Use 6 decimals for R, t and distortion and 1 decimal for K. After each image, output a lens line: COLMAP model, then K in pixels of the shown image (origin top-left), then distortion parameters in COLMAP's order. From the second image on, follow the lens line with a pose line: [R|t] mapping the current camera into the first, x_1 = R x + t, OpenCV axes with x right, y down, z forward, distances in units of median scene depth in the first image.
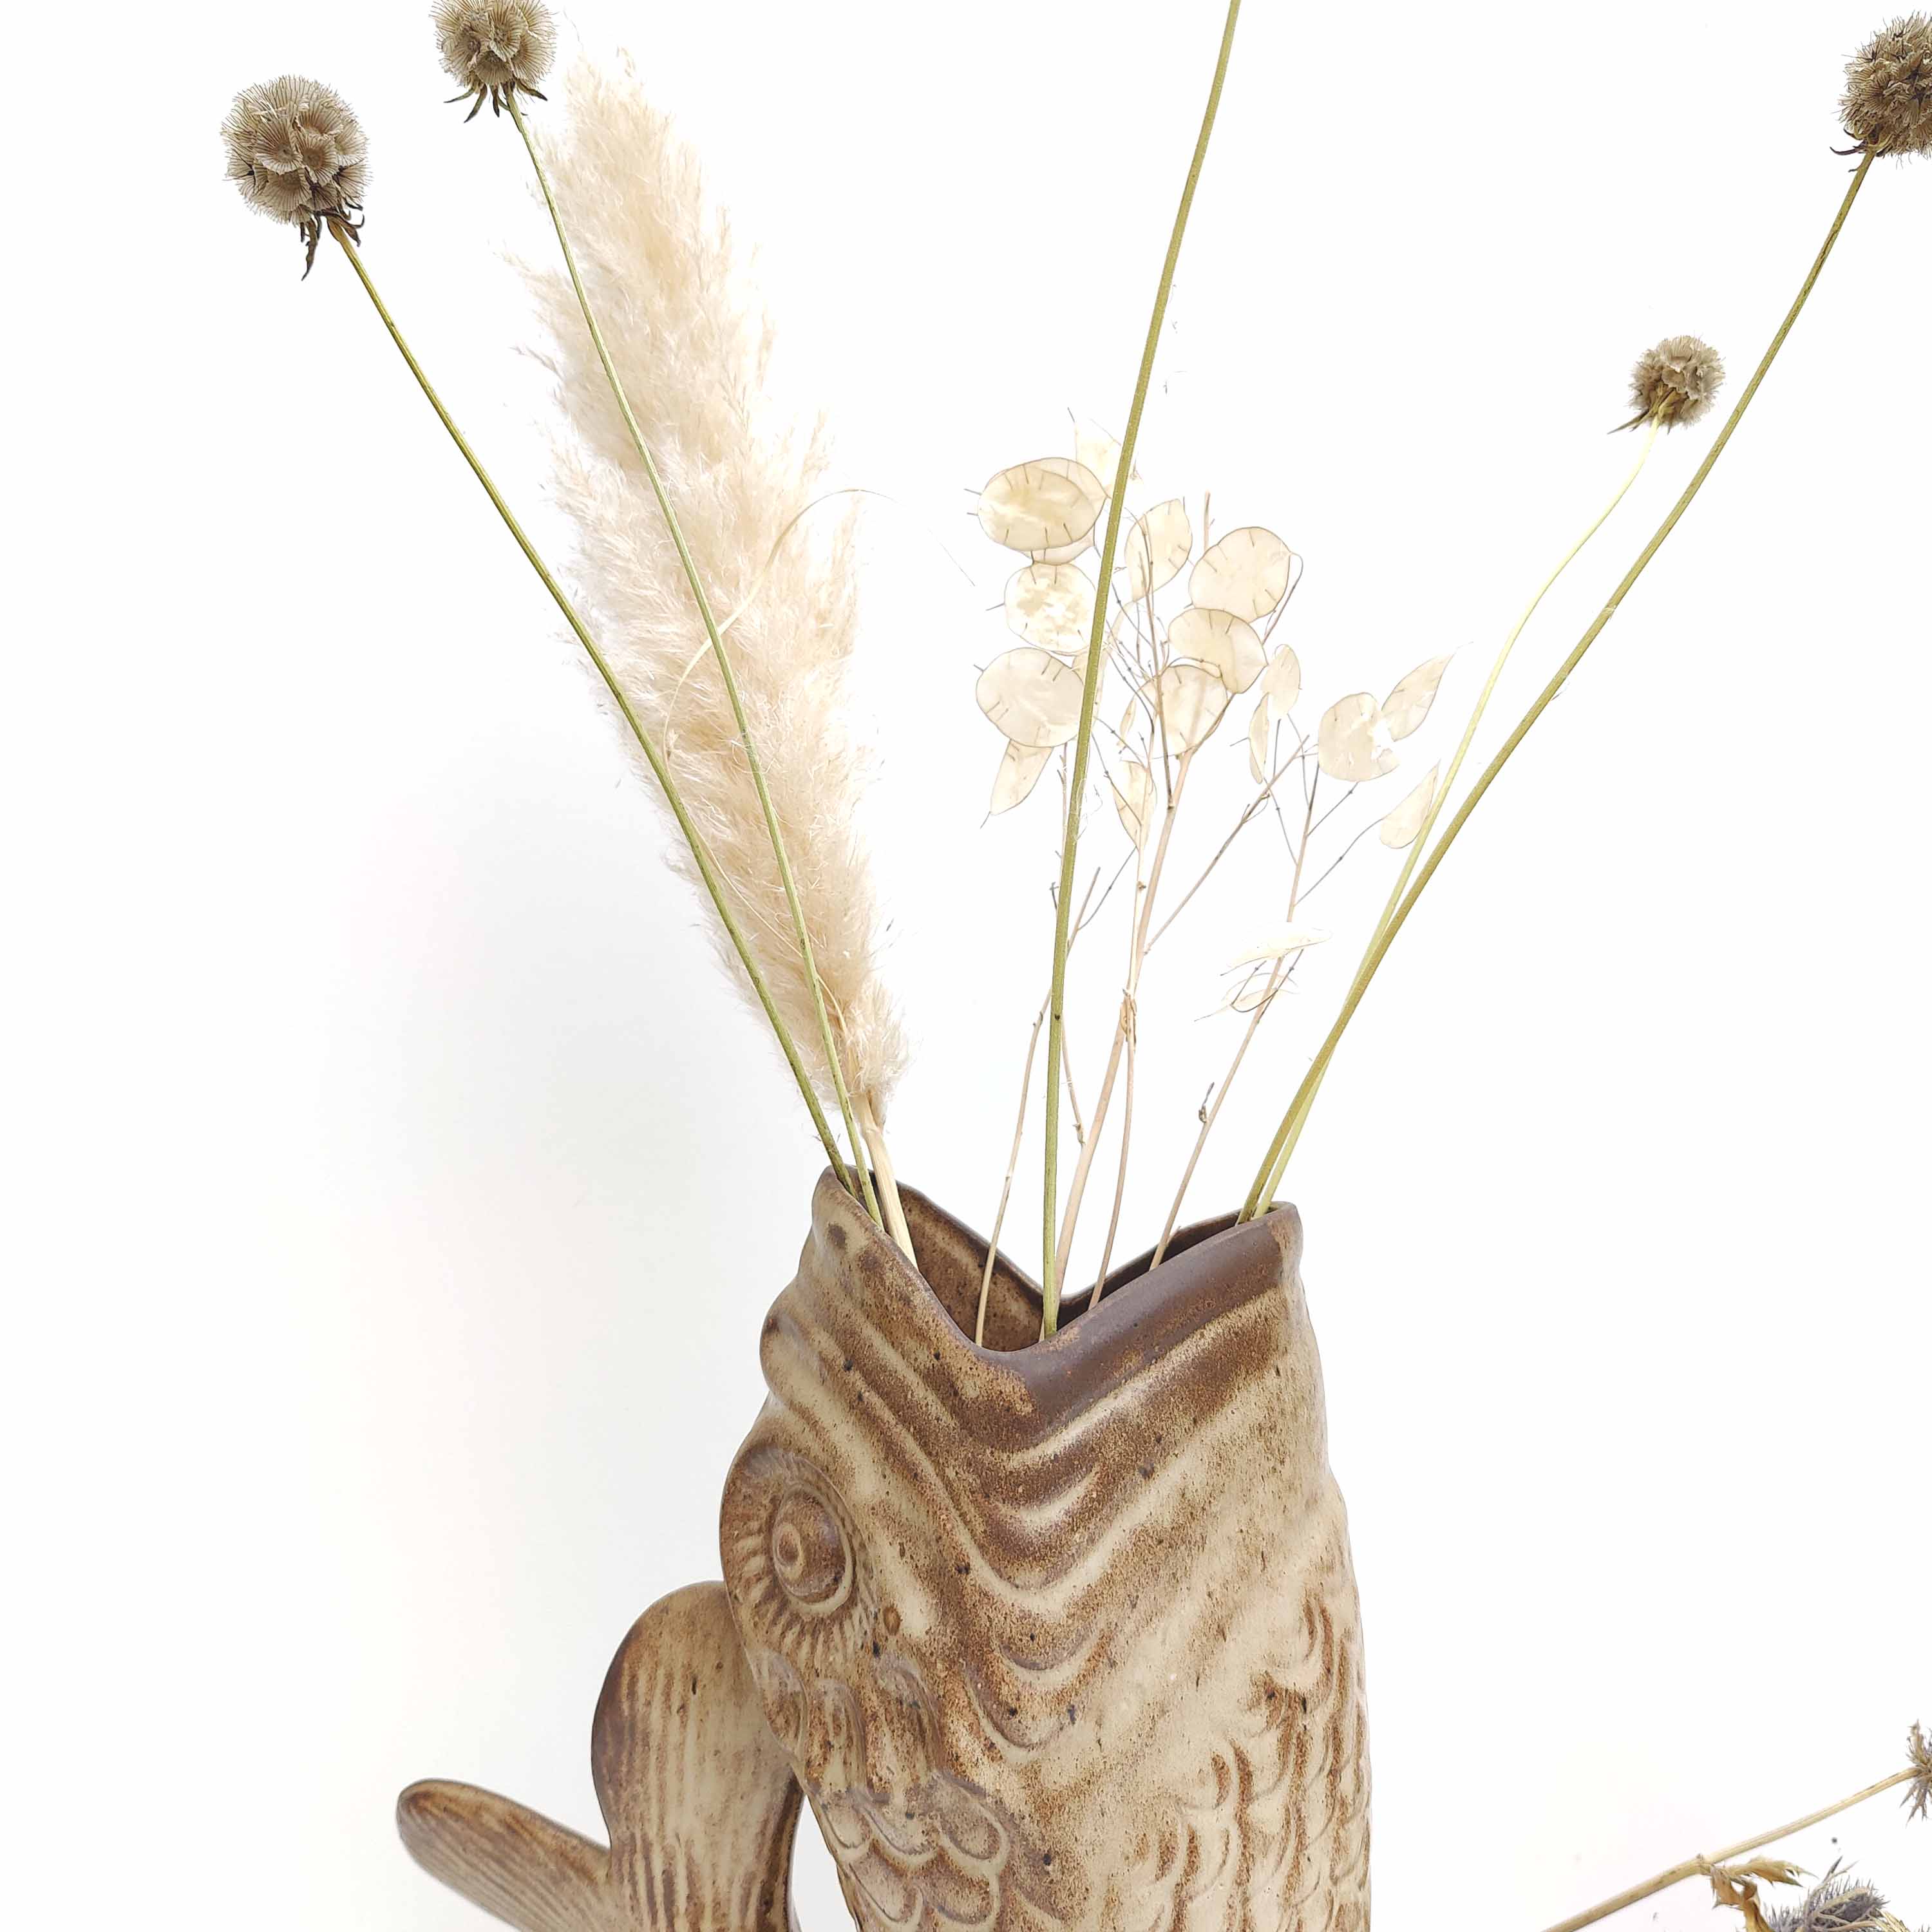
lens RADIAL K [[1978.3, 0, 959.0], [0, 1978.3, 960.5], [0, 0, 1]] dist [0.041138, 0.000000]
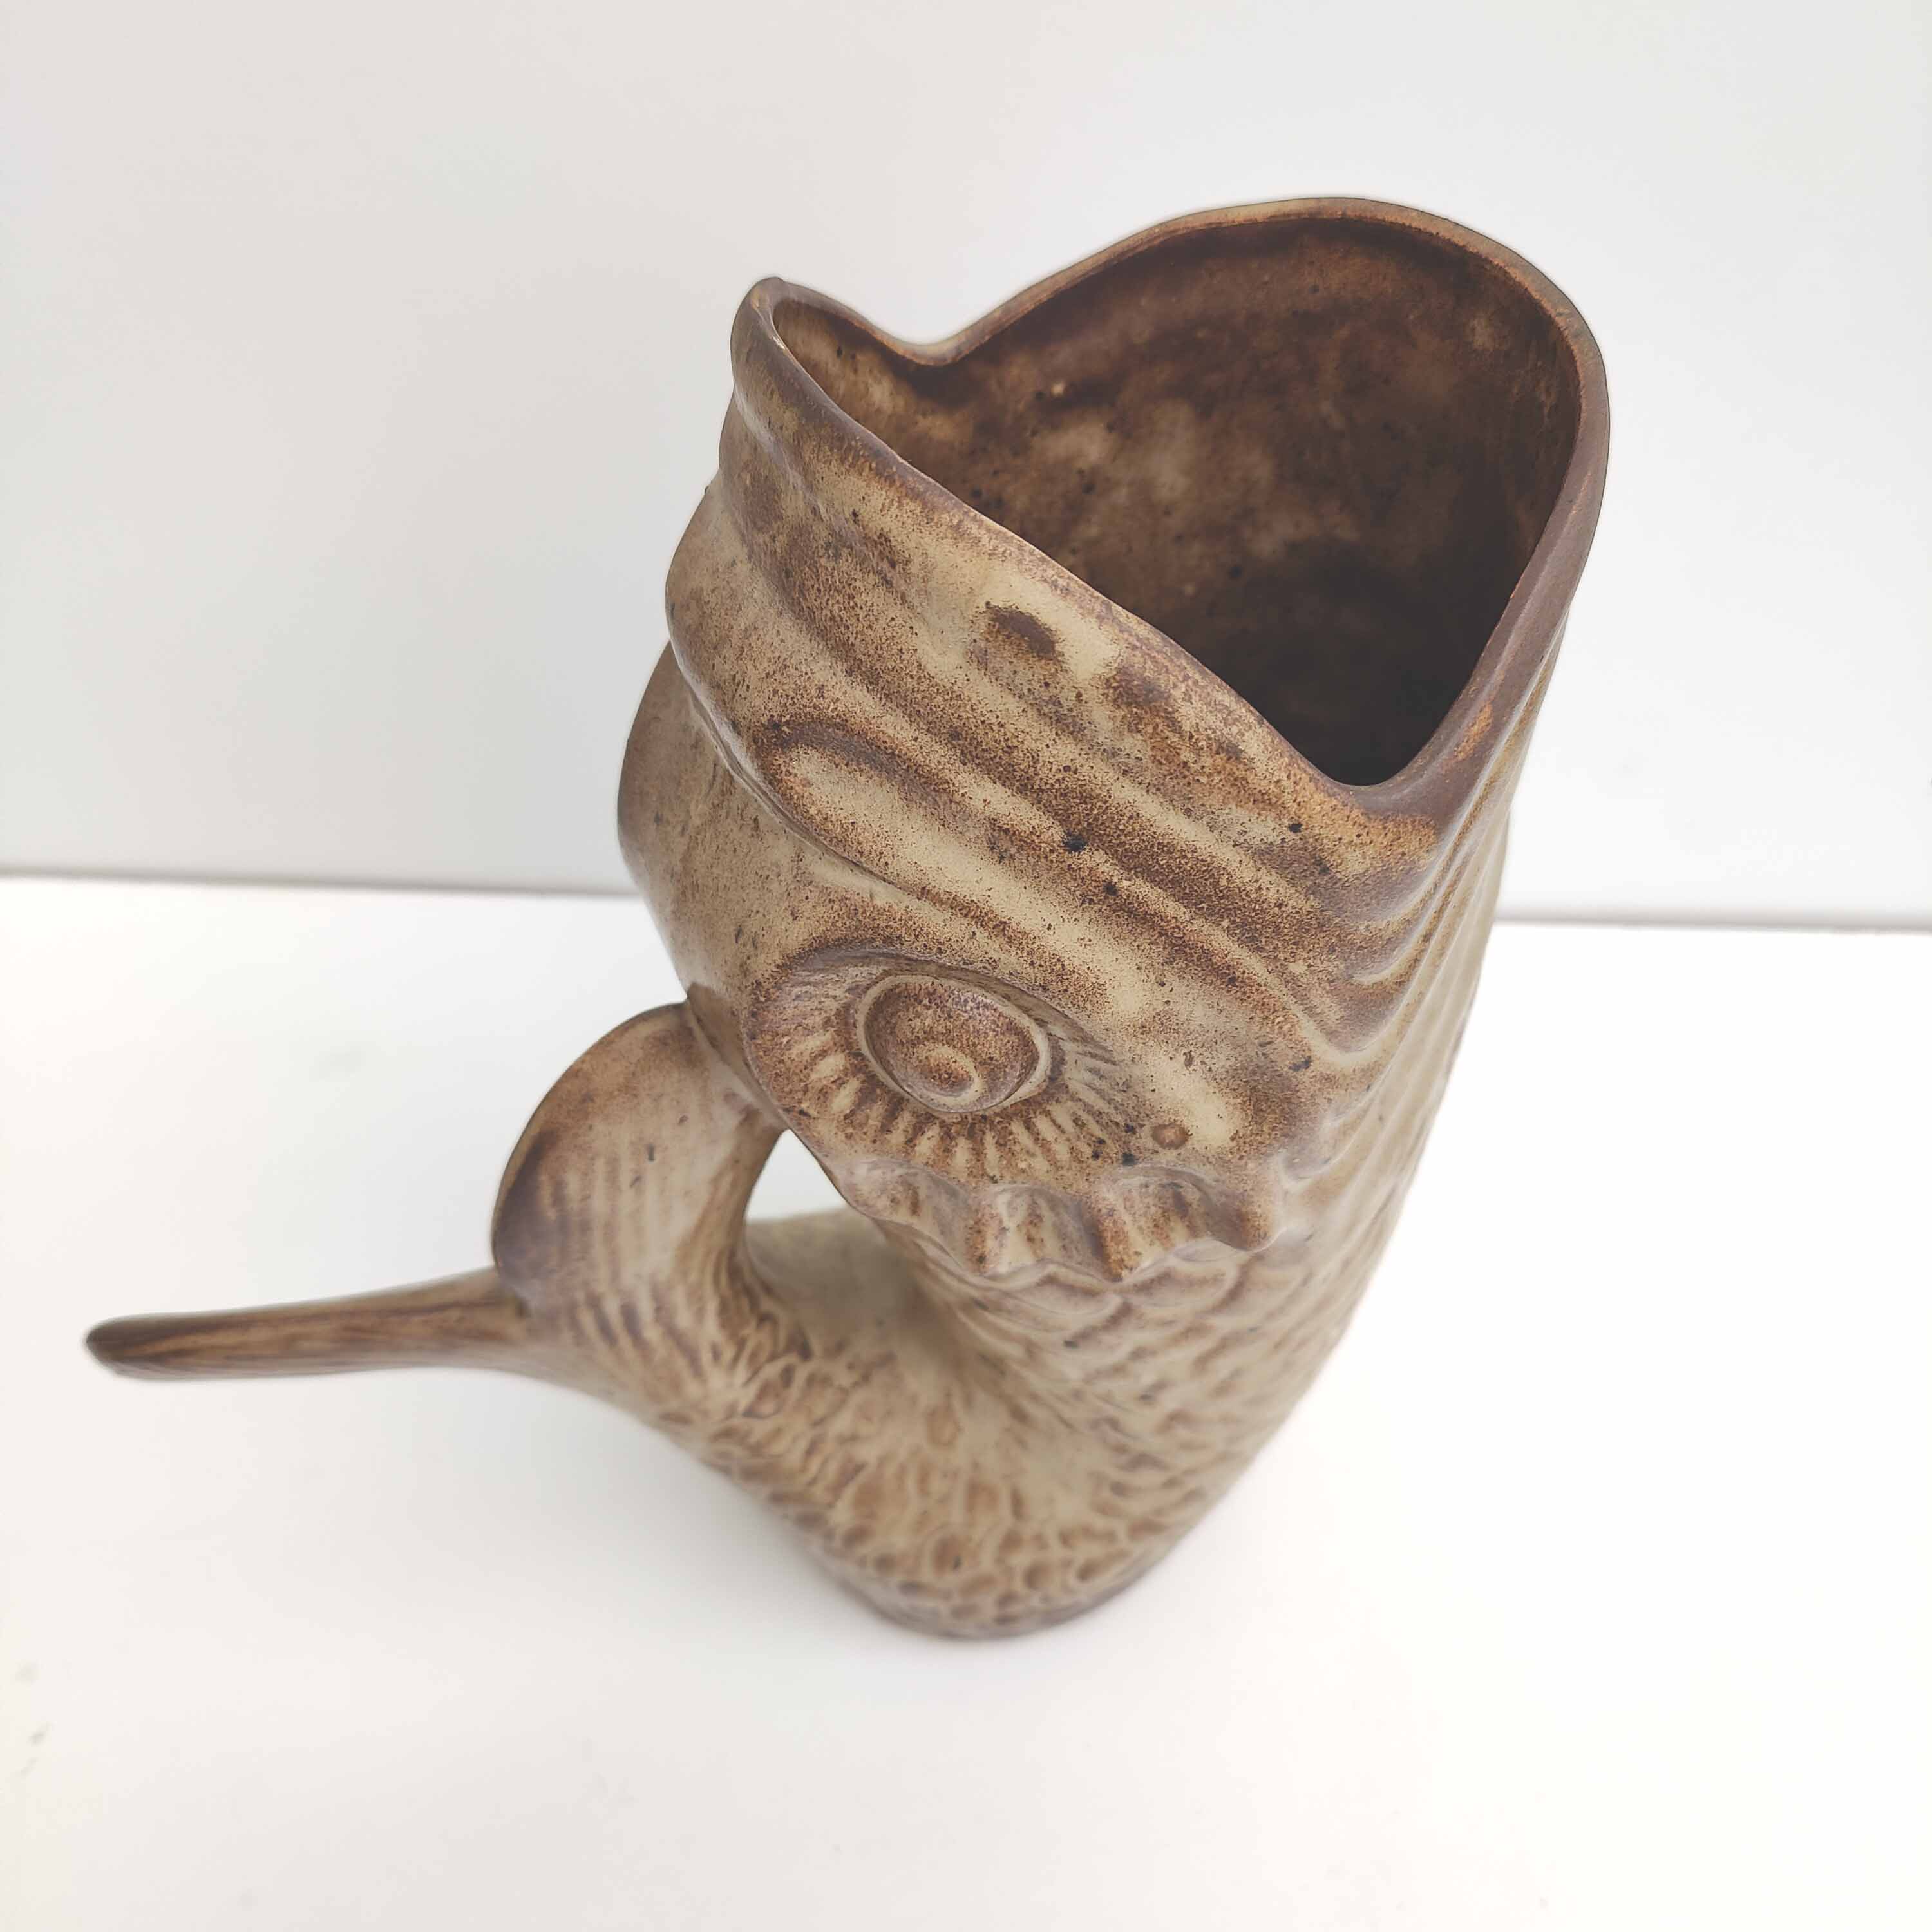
lens RADIAL K [[1761.5, 0, 1000.5], [0, 1761.5, 972.3], [0, 0, 1]] dist [-0.014905, 0.000000]
pose [[0.782497, -0.429975, 0.450356, -0.310419], [-0.072258, 0.655690, 0.751565, -0.141429], [-0.618448, -0.620638, 0.482006, 0.752216]]
